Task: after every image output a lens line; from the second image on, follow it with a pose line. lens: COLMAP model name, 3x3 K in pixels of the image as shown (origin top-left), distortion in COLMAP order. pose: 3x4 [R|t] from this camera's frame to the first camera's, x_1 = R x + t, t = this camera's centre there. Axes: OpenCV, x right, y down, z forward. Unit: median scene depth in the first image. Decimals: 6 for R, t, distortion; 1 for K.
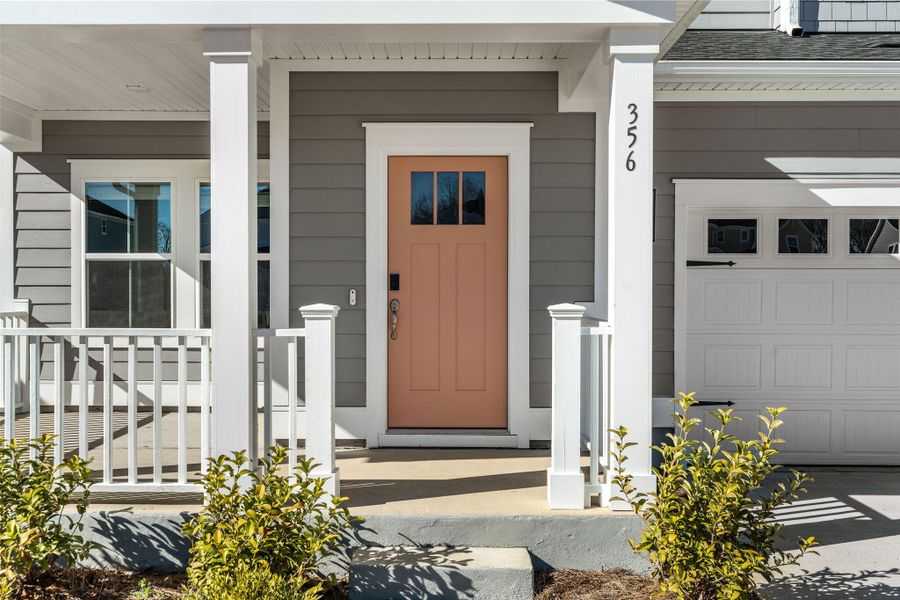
lens RADIAL K [[850.4, 0, 450.0], [0, 850.4, 300.0], [0, 0, 1]] dist [-0.005440, -0.000280]
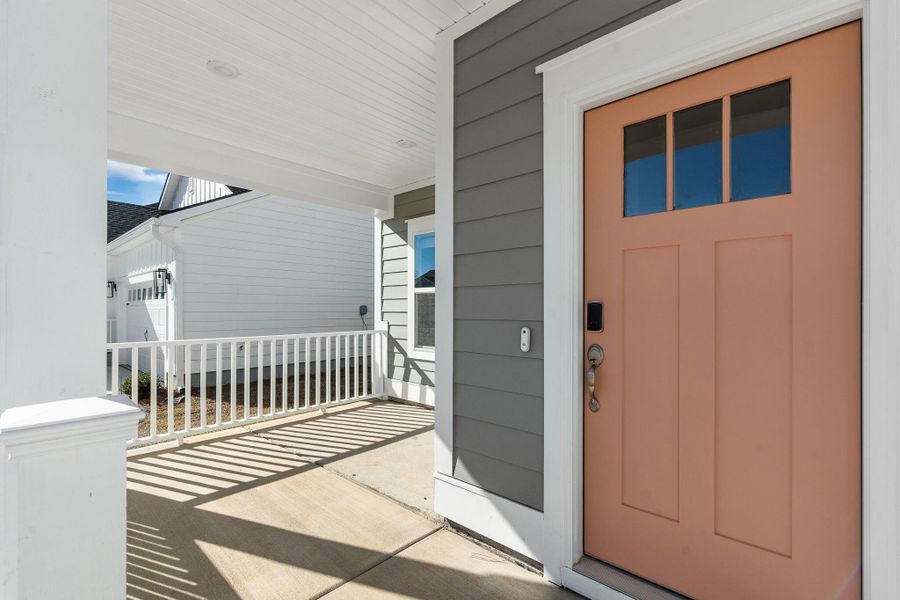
lens RADIAL K [[407.8, 0, 446.5], [0, 407.8, 307.6], [0, 0, 1]] dist [-0.004027, -0.000457]
pose [[0.744777, 0.000181, -0.667313, 0.045254], [-0.010677, 0.999875, -0.011646, -0.020965], [0.667228, 0.015798, 0.744686, 0.656890]]
